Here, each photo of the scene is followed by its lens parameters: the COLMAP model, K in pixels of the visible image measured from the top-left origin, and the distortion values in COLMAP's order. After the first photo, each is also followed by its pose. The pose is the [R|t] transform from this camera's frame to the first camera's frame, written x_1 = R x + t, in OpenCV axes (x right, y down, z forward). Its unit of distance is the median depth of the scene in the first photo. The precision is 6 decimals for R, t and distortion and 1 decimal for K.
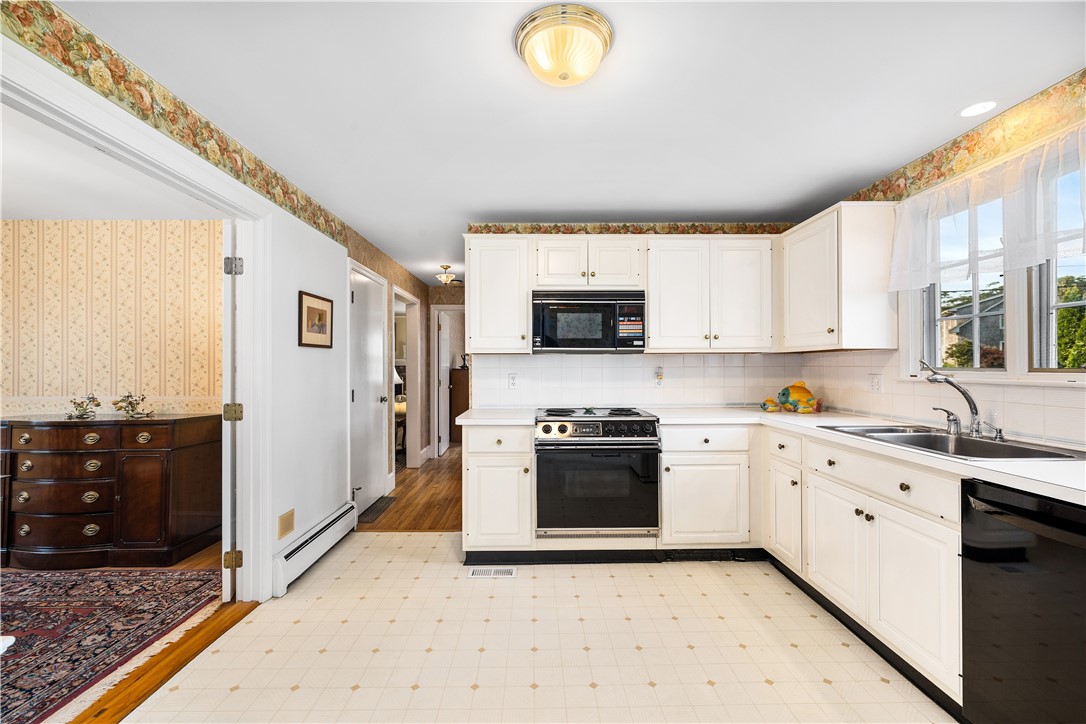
lens RADIAL K [[465.4, 0, 537.6], [0, 465.4, 362.8], [0, 0, 1]] dist [-0.007115, -0.001262]
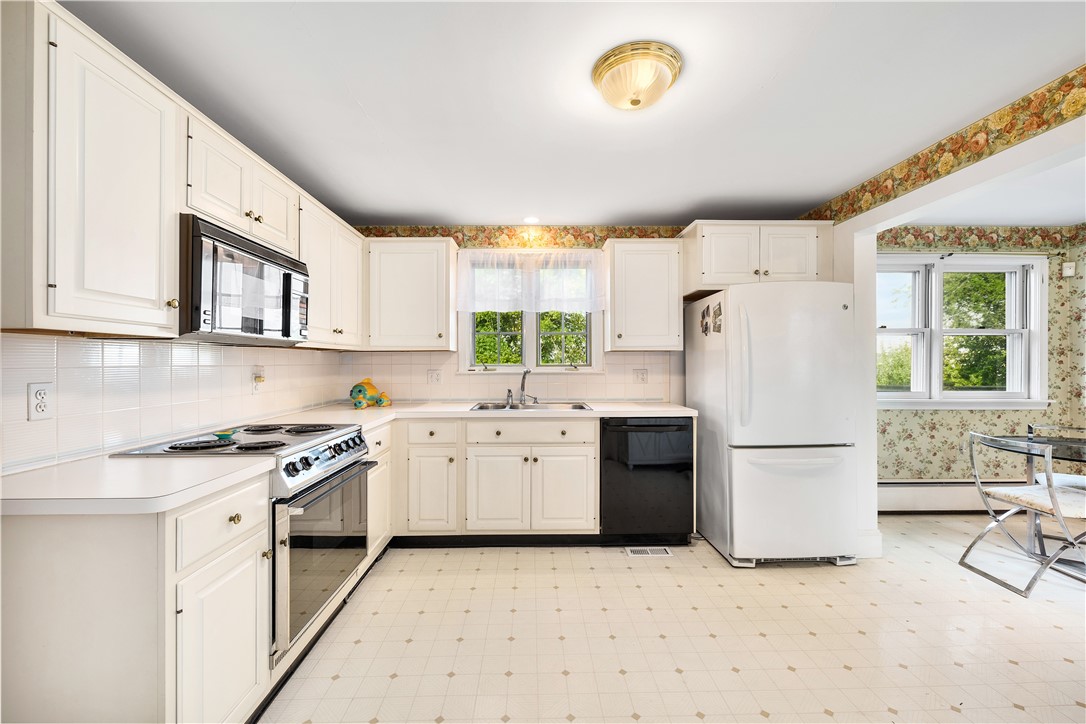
lens RADIAL K [[465.4, 0, 543.4], [0, 465.4, 362.3], [0, 0, 1]] dist [-0.007115, -0.001262]
pose [[-0.041649, 0.002132, 0.999130, -0.731532], [-0.007223, 0.999971, -0.002435, 0.004771], [-0.999106, -0.007318, -0.041632, 0.880088]]
